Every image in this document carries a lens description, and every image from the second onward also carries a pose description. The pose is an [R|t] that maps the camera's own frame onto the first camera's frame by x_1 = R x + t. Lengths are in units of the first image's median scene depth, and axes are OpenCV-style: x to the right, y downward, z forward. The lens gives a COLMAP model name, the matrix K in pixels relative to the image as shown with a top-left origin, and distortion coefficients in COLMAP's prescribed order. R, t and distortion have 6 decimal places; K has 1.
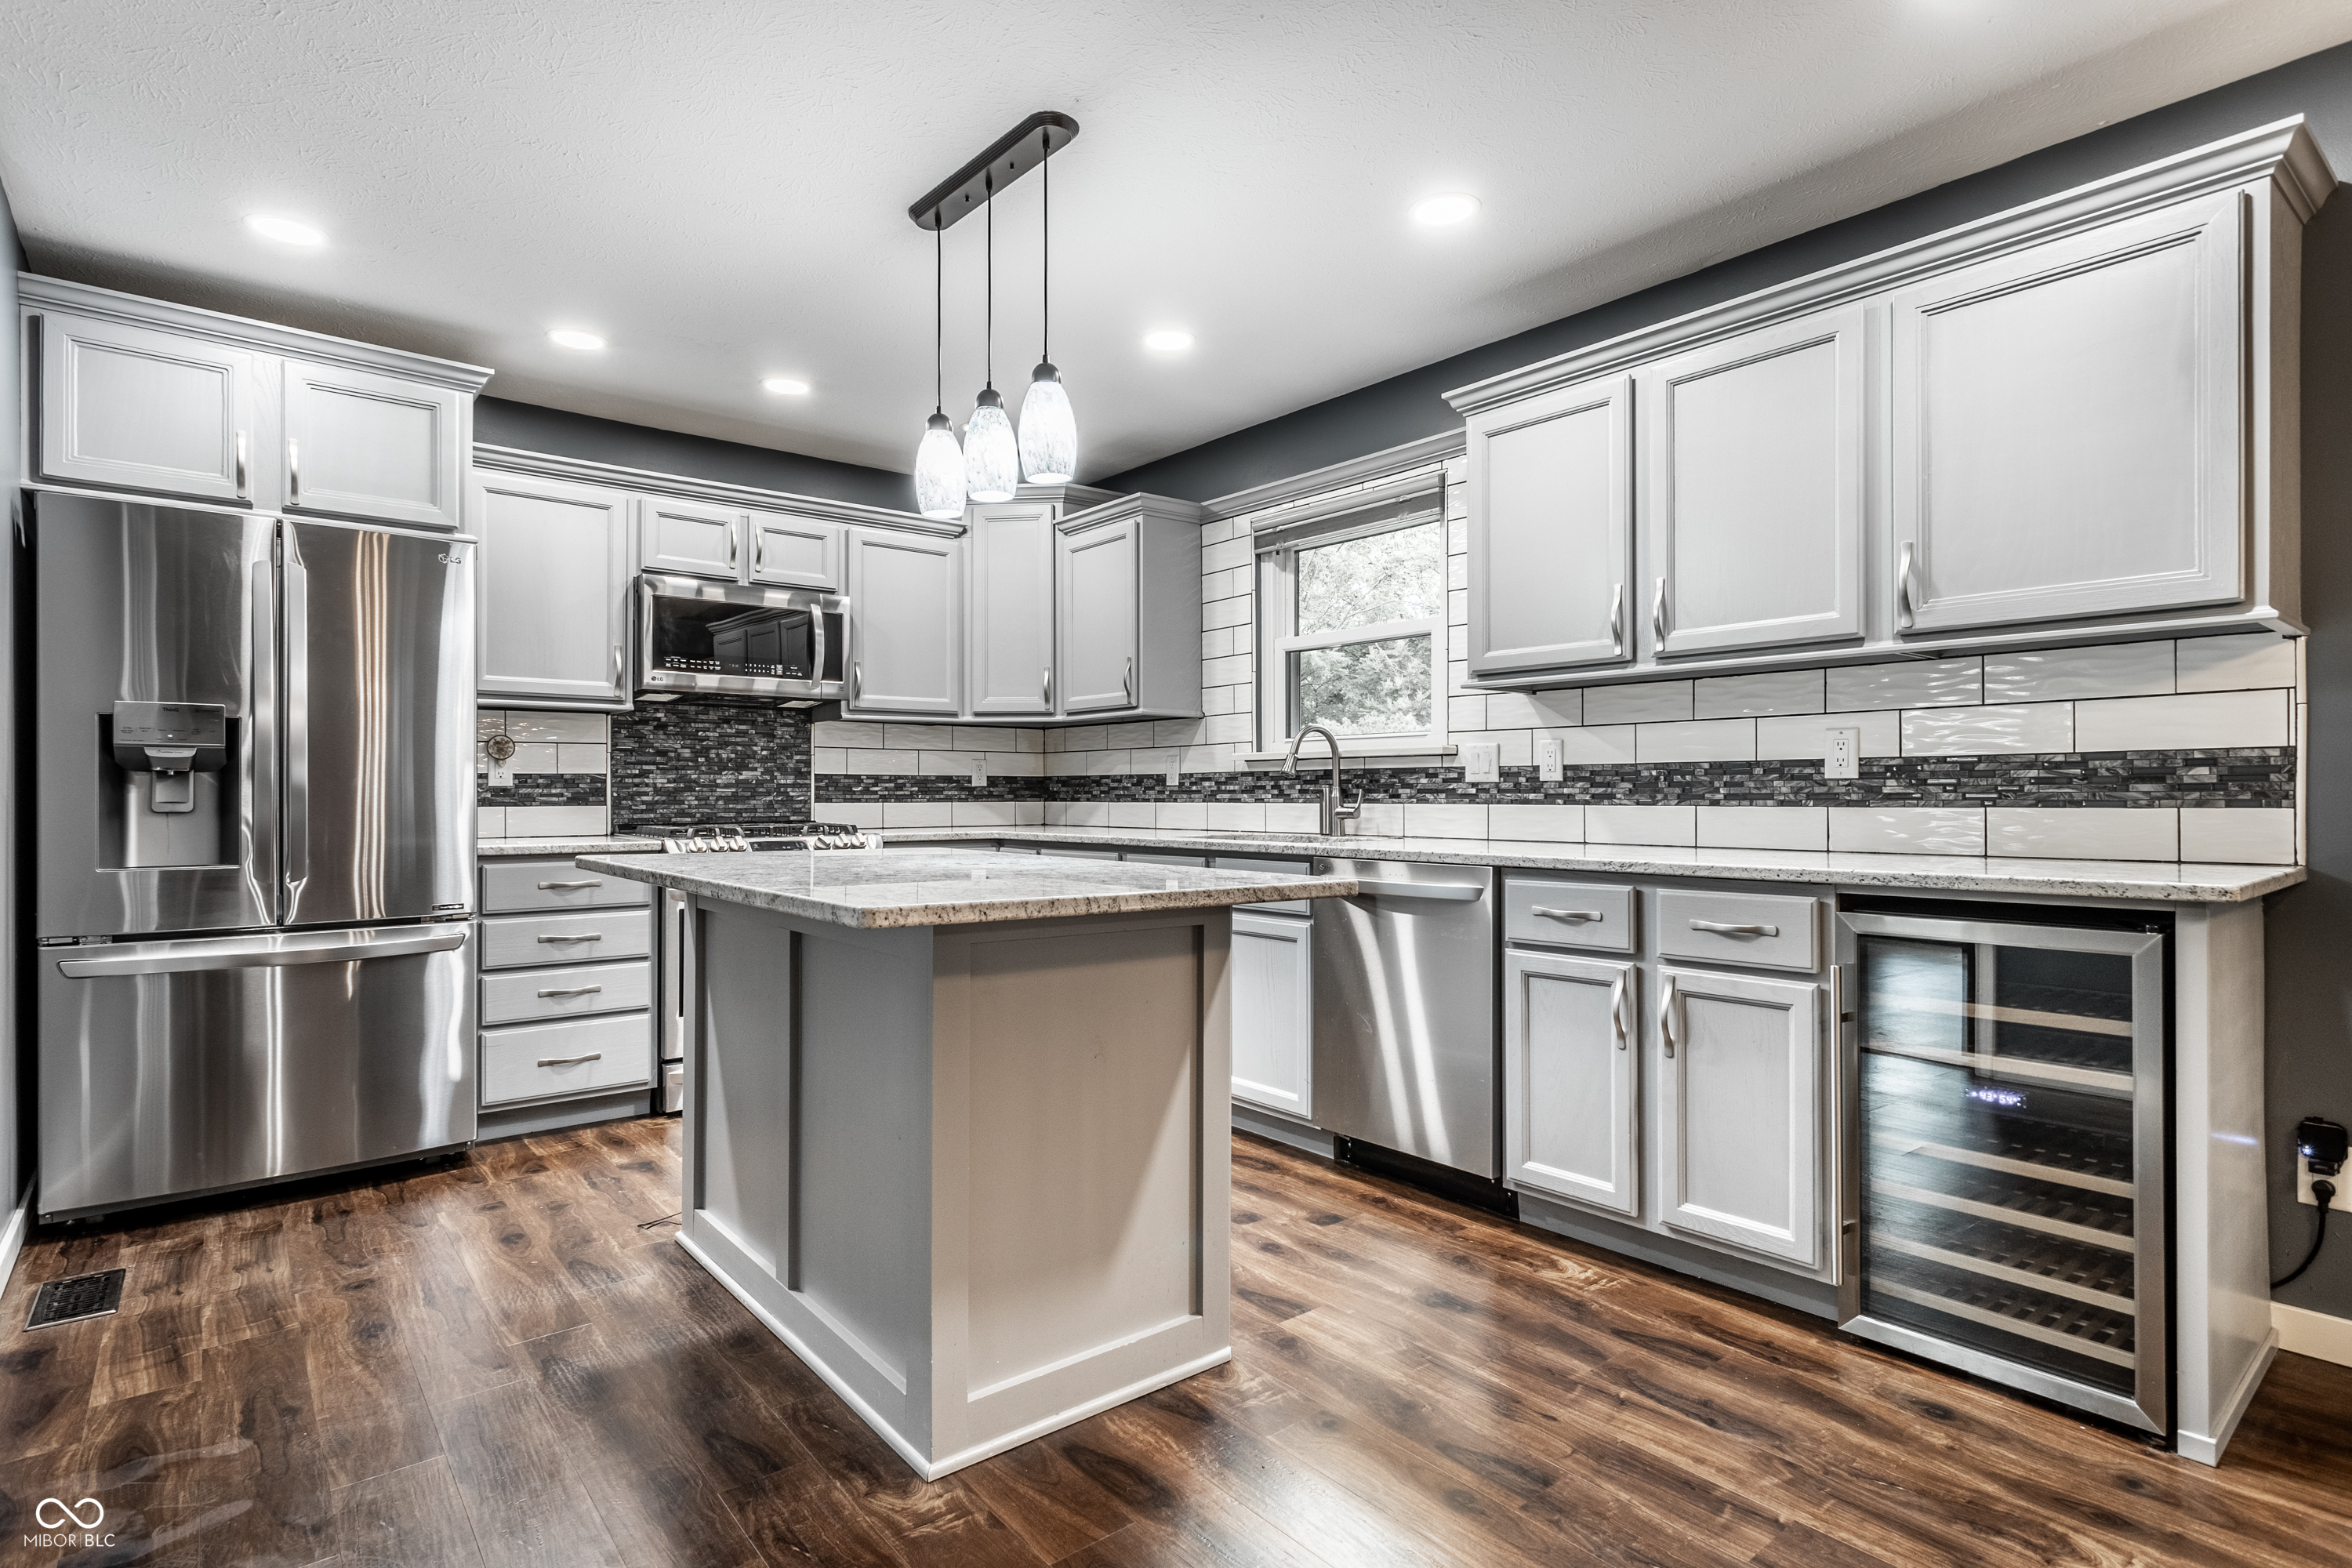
lens RADIAL K [[1144.1, 0, 1174.2], [0, 1144.1, 788.5], [0, 0, 1]] dist [0.001946, 0.000954]
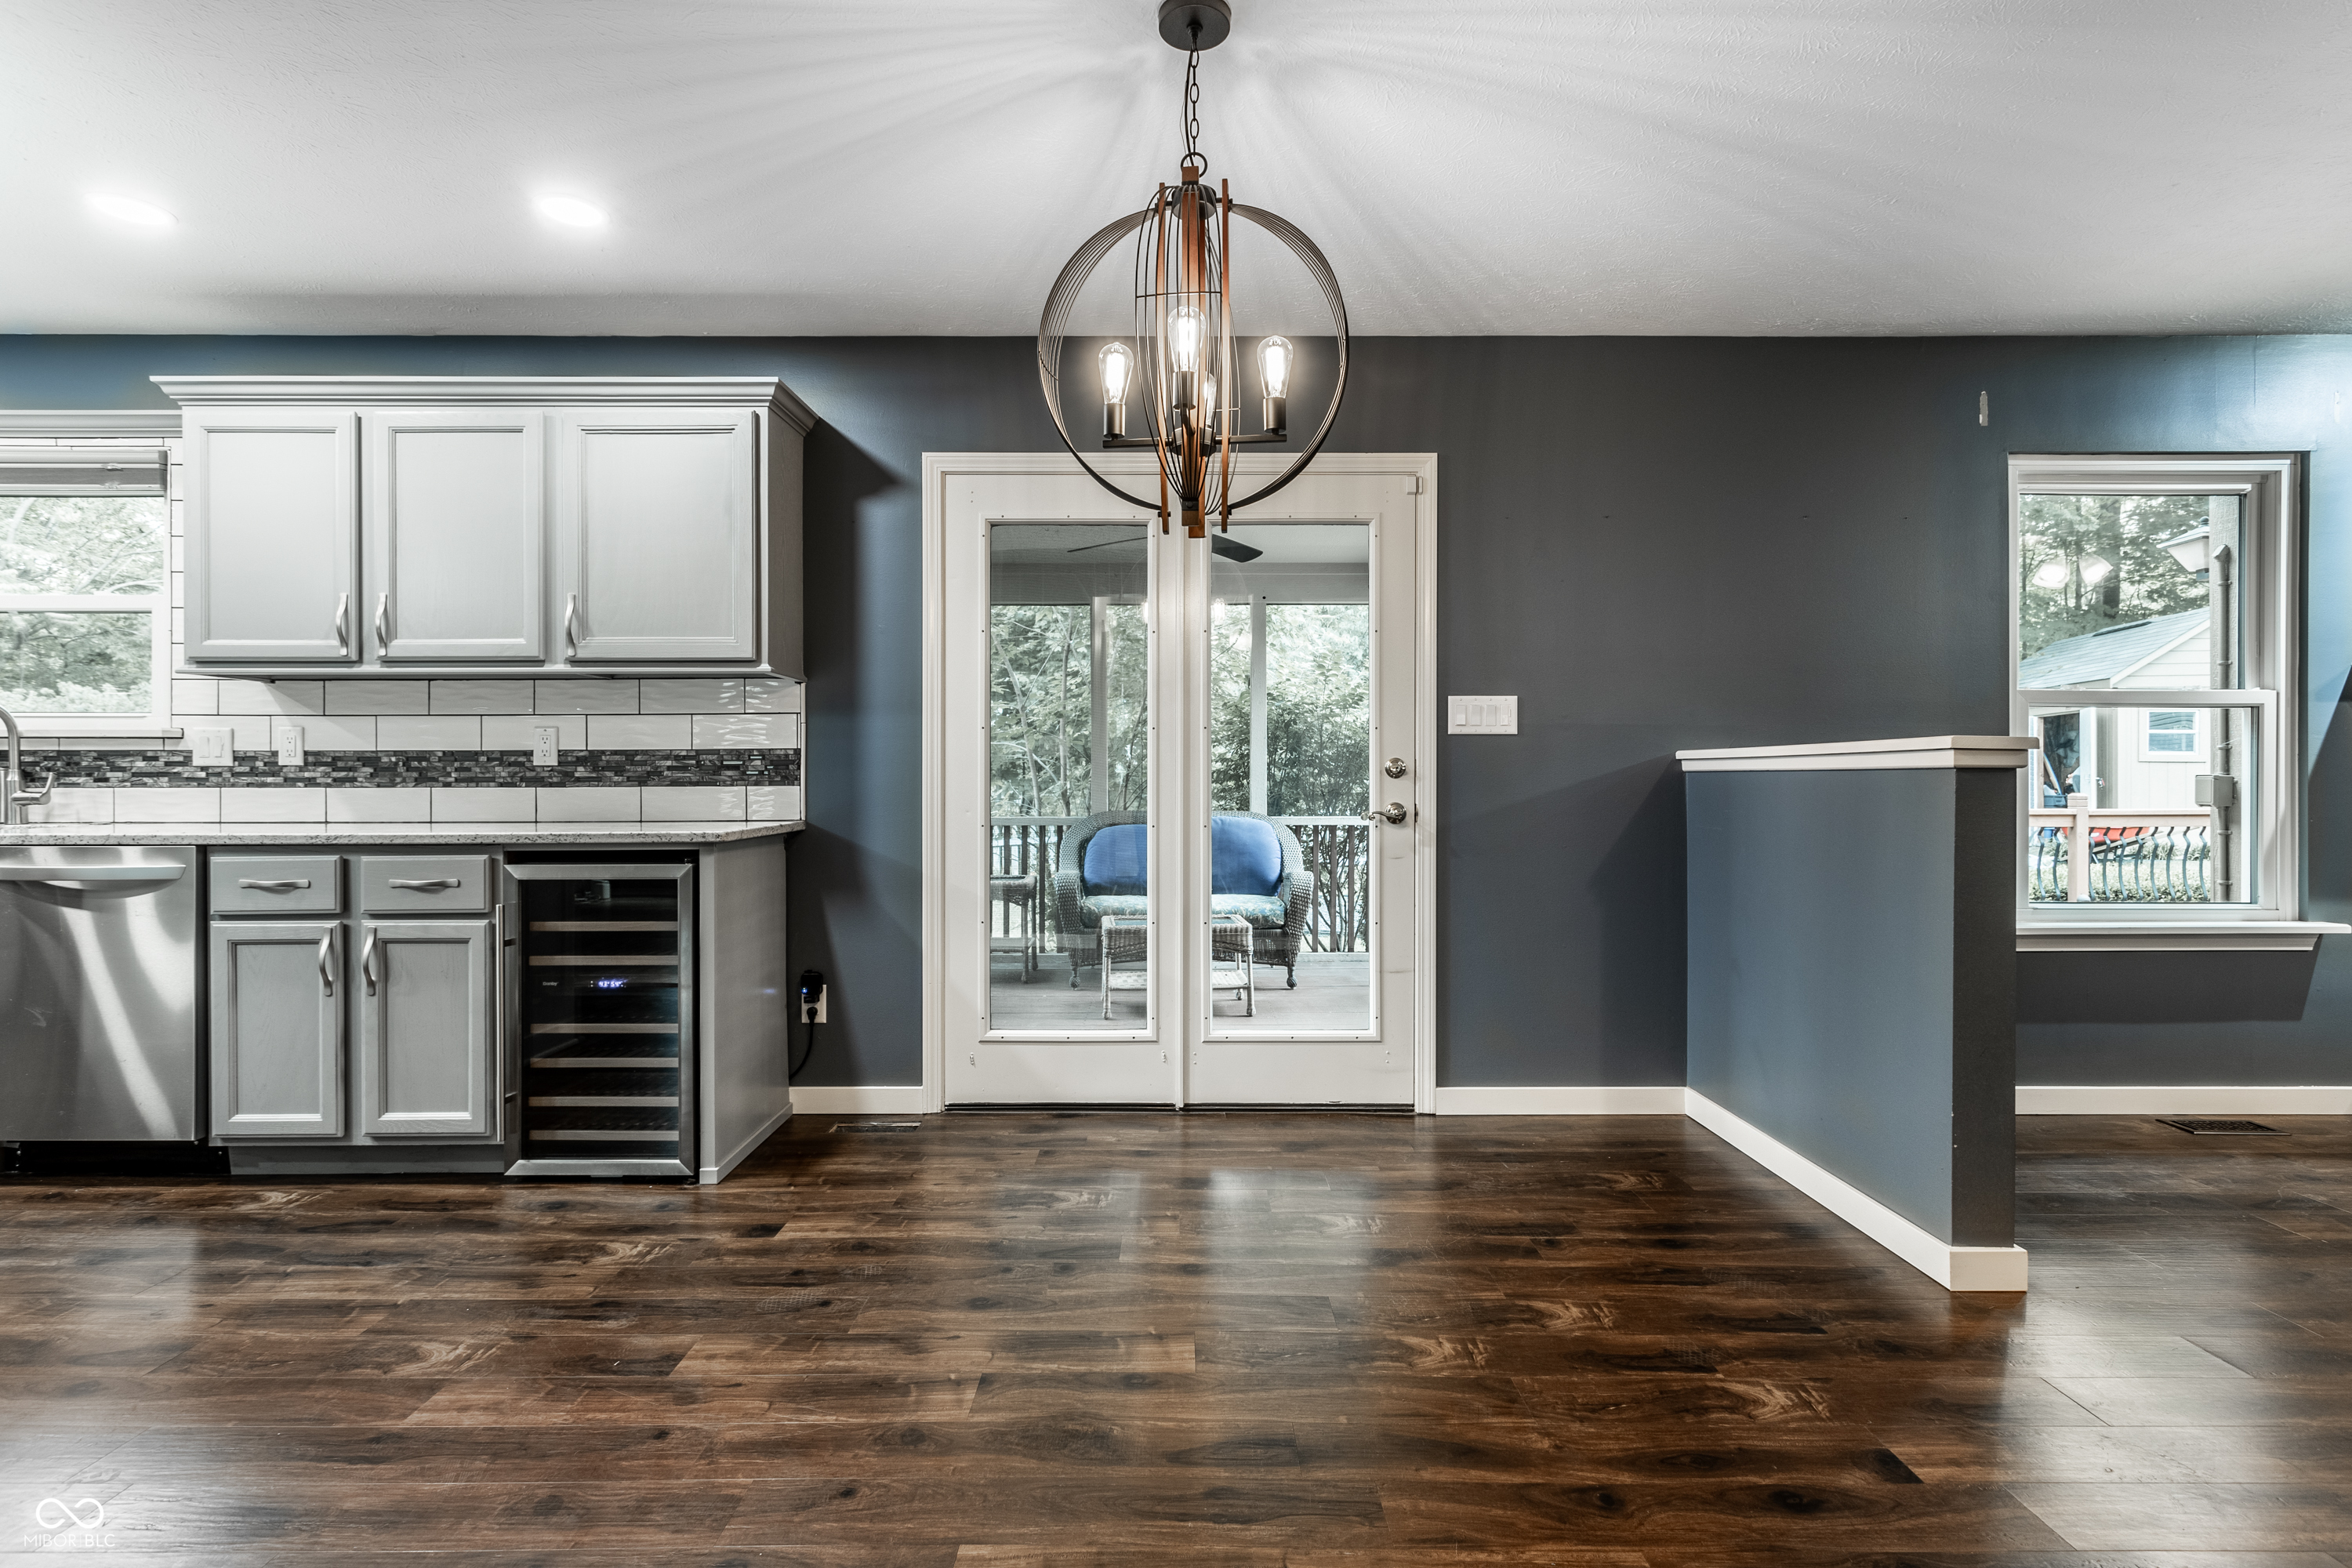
lens RADIAL K [[1144.1, 0, 1182.0], [0, 1144.1, 779.0], [0, 0, 1]] dist [0.001946, 0.000954]
pose [[0.638049, 0.000732, 0.769995, 0.047852], [-0.003212, 0.999993, 0.001711, 0.002194], [-0.769989, -0.003565, 0.638047, -0.419728]]
